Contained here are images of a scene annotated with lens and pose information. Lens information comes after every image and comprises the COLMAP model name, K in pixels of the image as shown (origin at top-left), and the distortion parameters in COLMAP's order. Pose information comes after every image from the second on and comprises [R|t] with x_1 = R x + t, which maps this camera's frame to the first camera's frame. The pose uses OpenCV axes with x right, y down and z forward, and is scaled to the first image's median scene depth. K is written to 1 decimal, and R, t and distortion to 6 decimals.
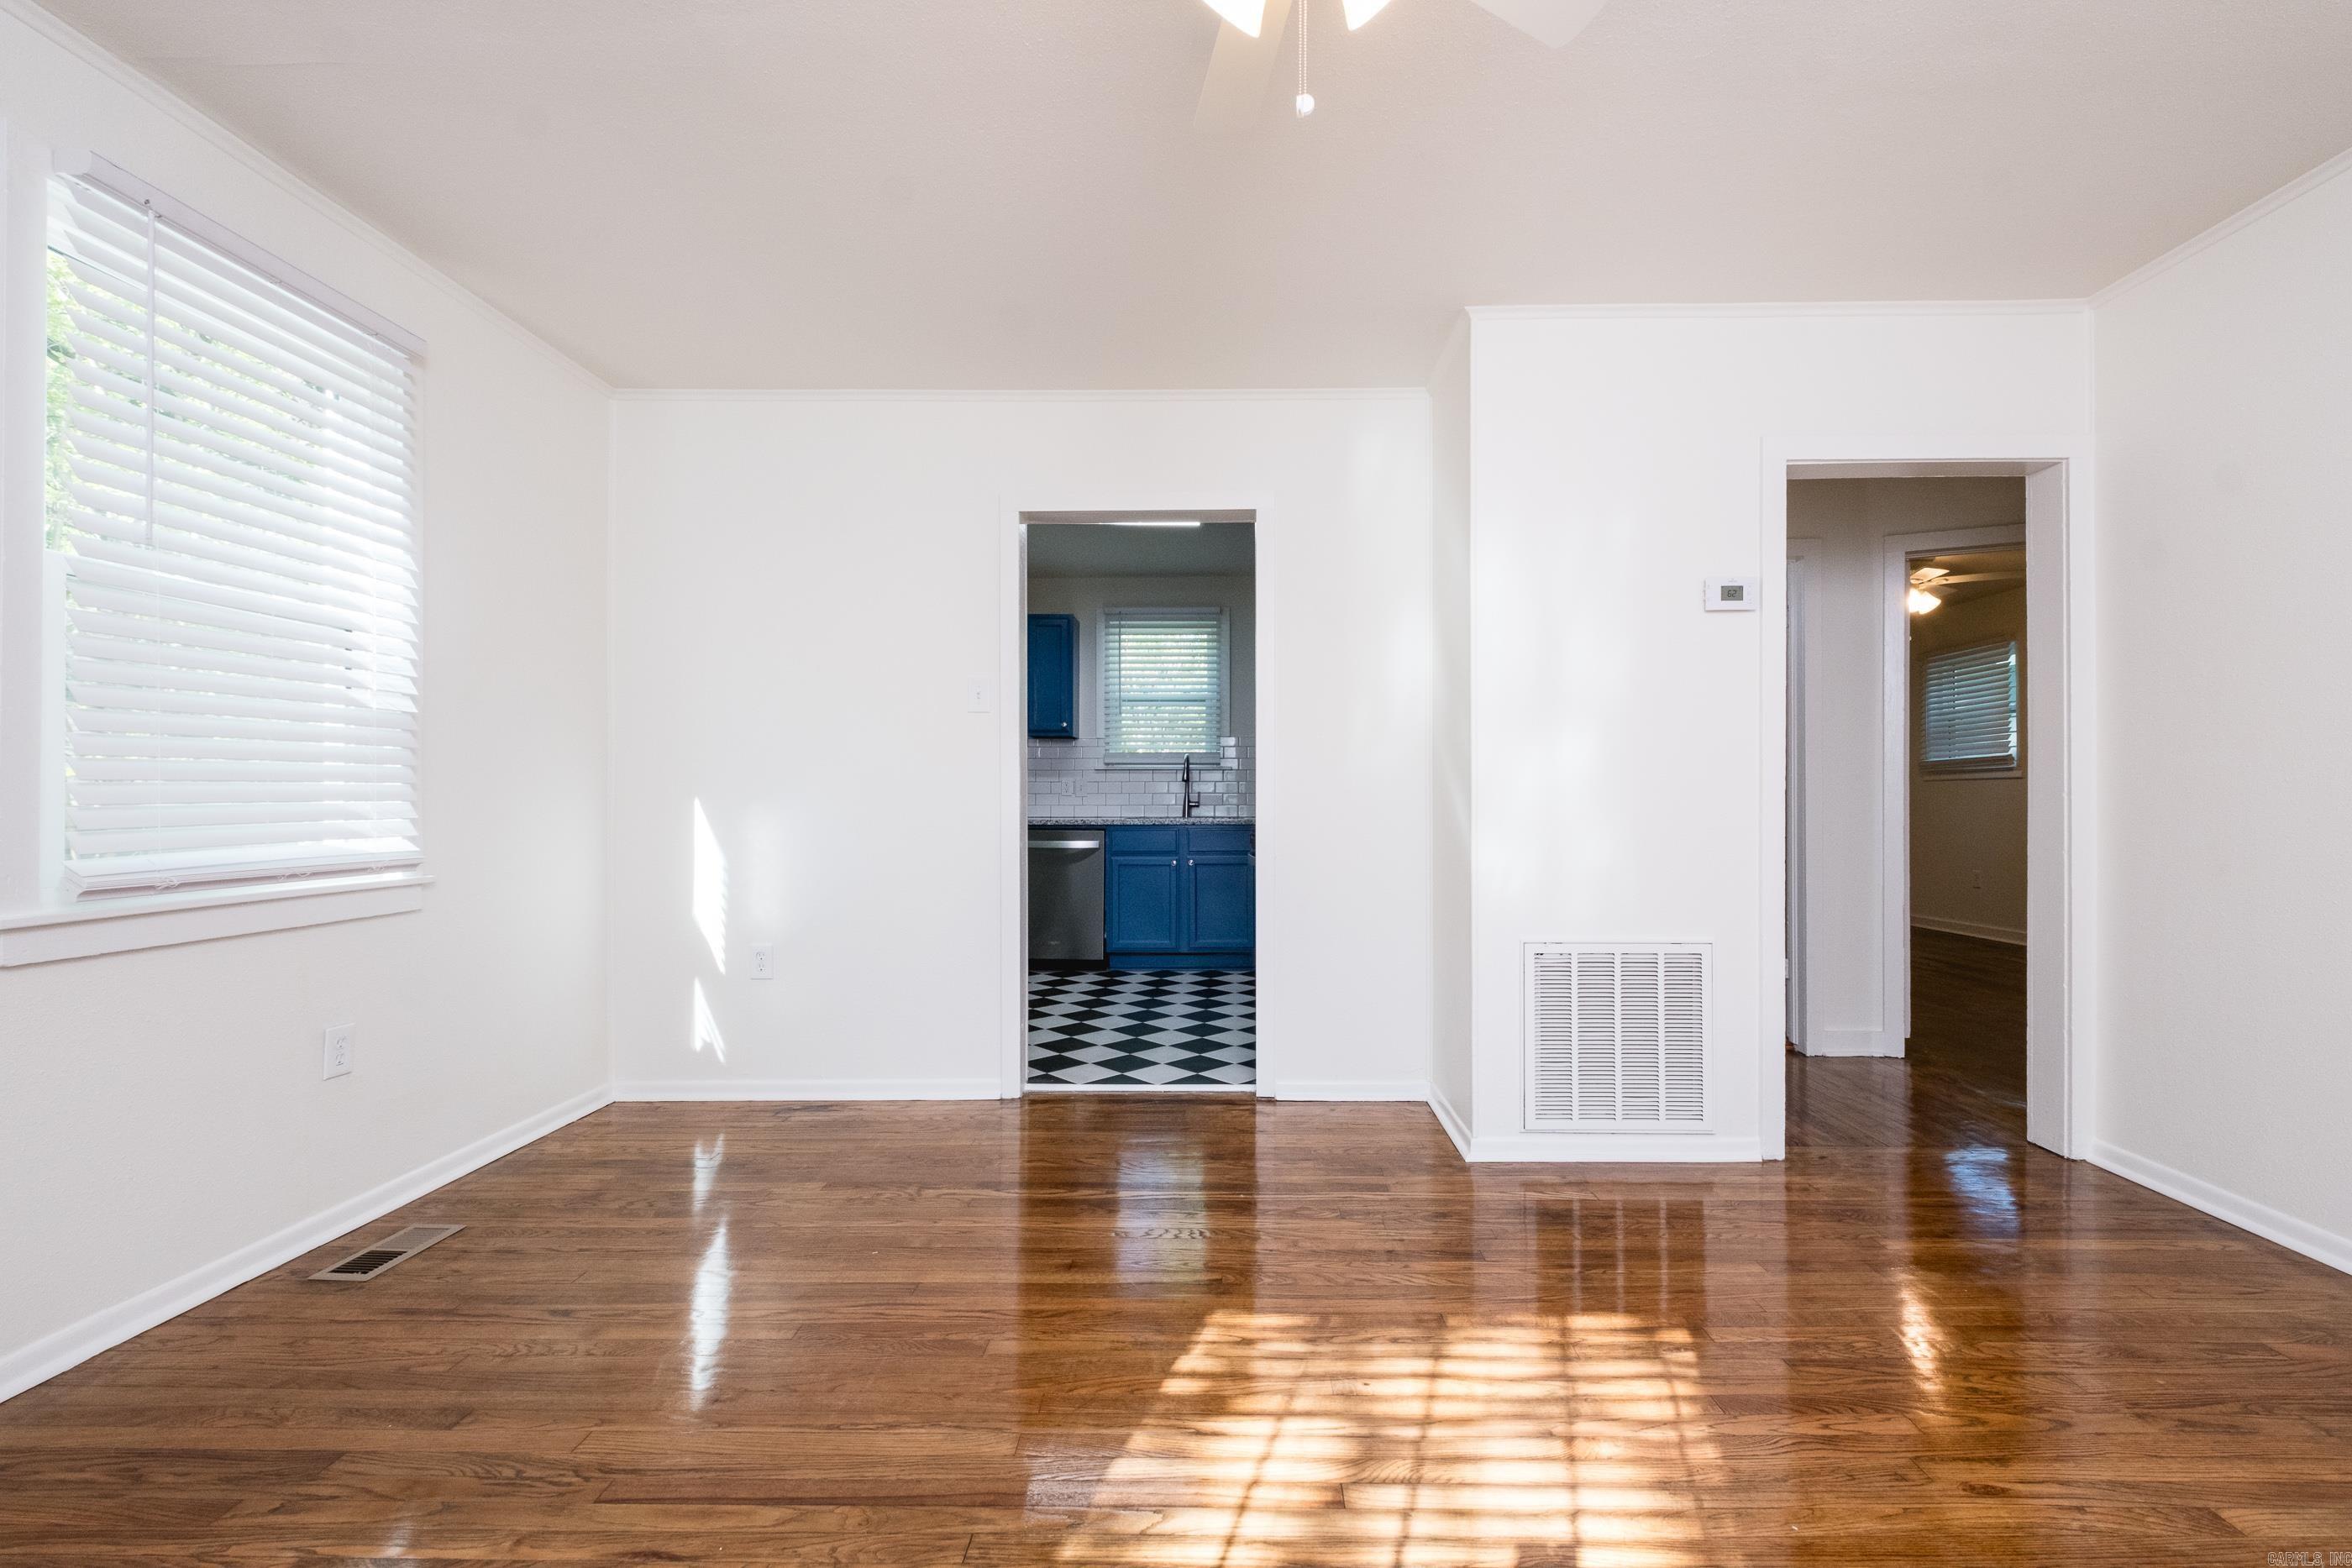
lens RADIAL K [[1002.7, 0, 1225.7], [0, 1002.7, 804.6], [0, 0, 1]] dist [0.011404, -0.009023]
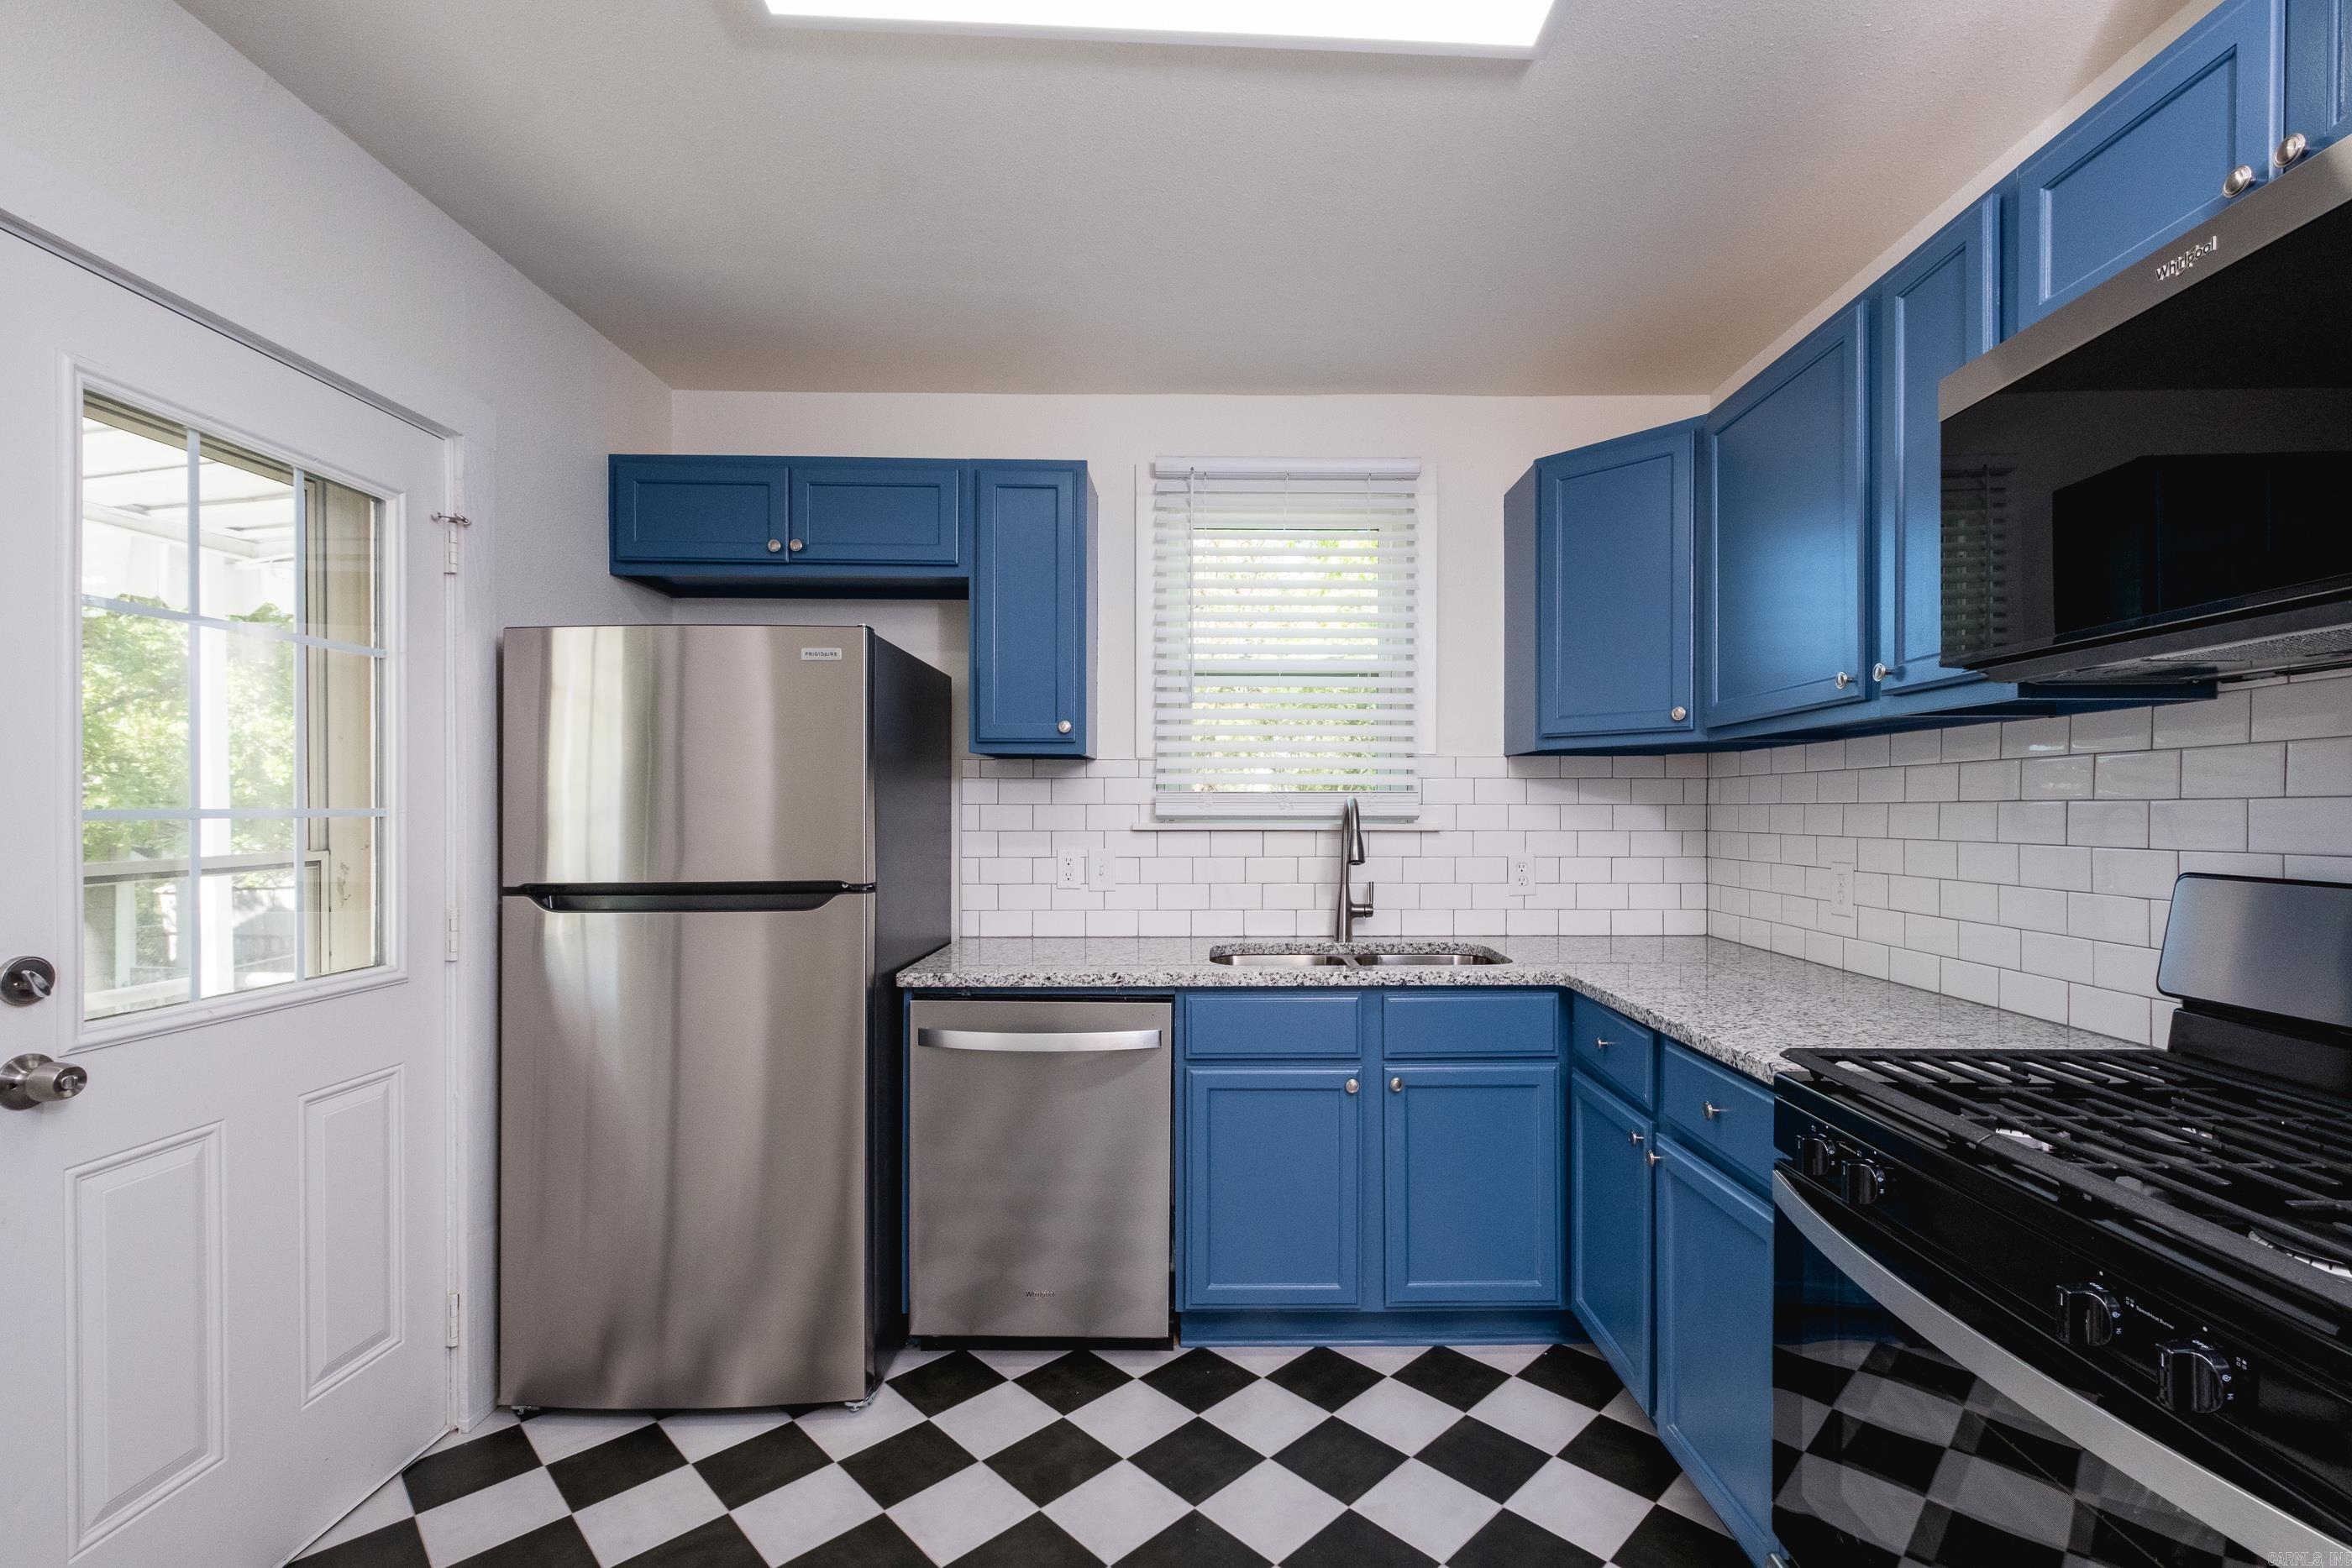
lens RADIAL K [[1002.7, 0, 1225.7], [0, 1002.7, 804.6], [0, 0, 1]] dist [0.011404, -0.009023]
pose [[0.999815, -0.000321, 0.019209, -0.217494], [0.000529, 0.999942, -0.010790, -0.093325], [-0.019205, 0.010798, 0.999757, 1.260465]]
